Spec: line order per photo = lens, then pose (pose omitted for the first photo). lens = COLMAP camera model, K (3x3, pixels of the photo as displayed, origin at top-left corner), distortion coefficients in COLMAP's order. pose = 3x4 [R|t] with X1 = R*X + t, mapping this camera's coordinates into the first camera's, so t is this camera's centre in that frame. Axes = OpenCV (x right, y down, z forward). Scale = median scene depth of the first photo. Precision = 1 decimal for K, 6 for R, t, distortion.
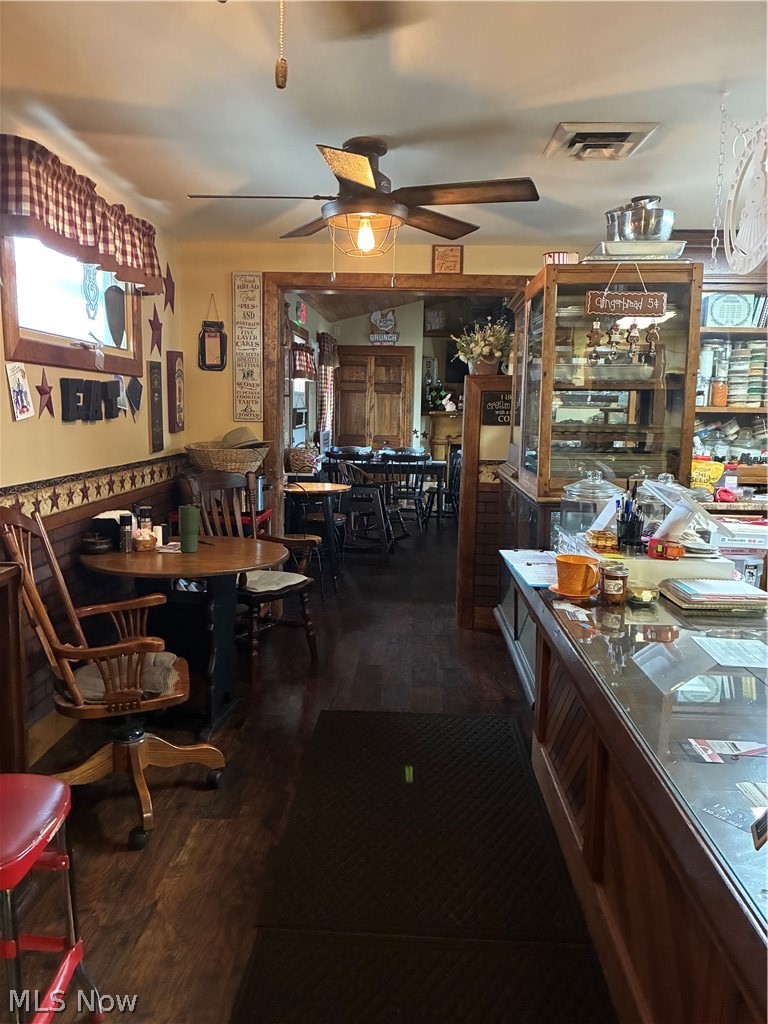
lens RADIAL K [[770.6, 0, 381.0], [0, 770.6, 515.1], [0, 0, 1]] dist [0.010760, 0.005795]
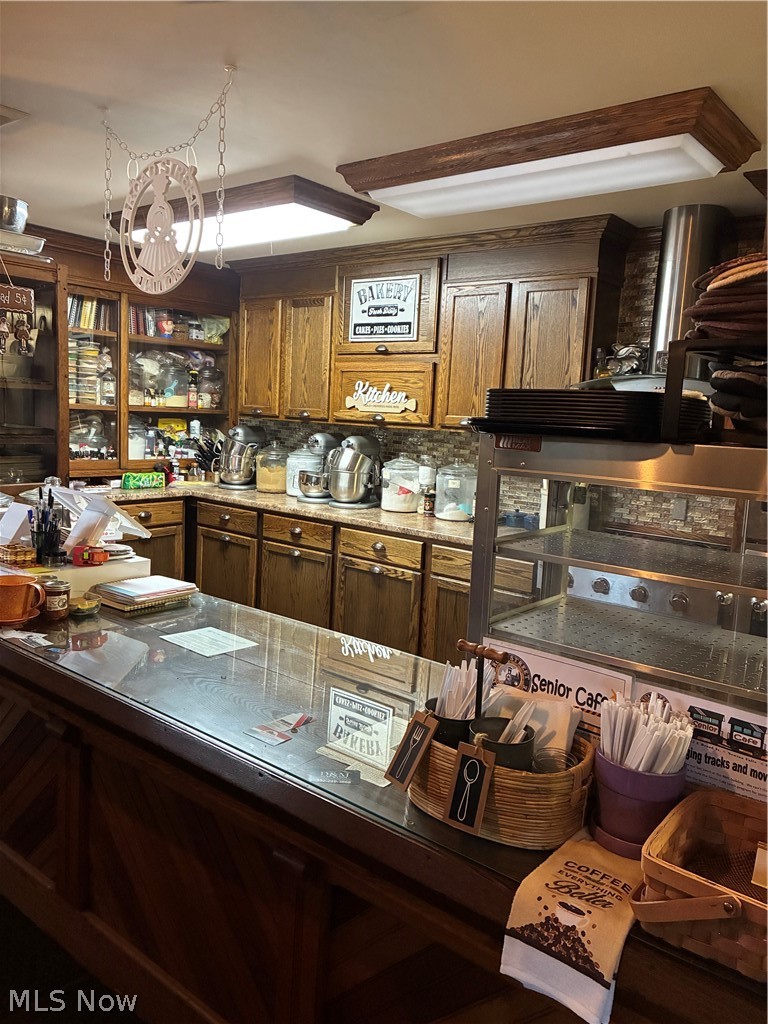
lens RADIAL K [[770.6, 0, 383.2], [0, 770.6, 510.1], [0, 0, 1]] dist [0.010760, 0.005795]
pose [[0.597195, -0.087468, 0.797313, -0.199681], [0.075819, 0.995741, 0.052448, -0.038898], [-0.798505, 0.029130, 0.601283, 0.098258]]
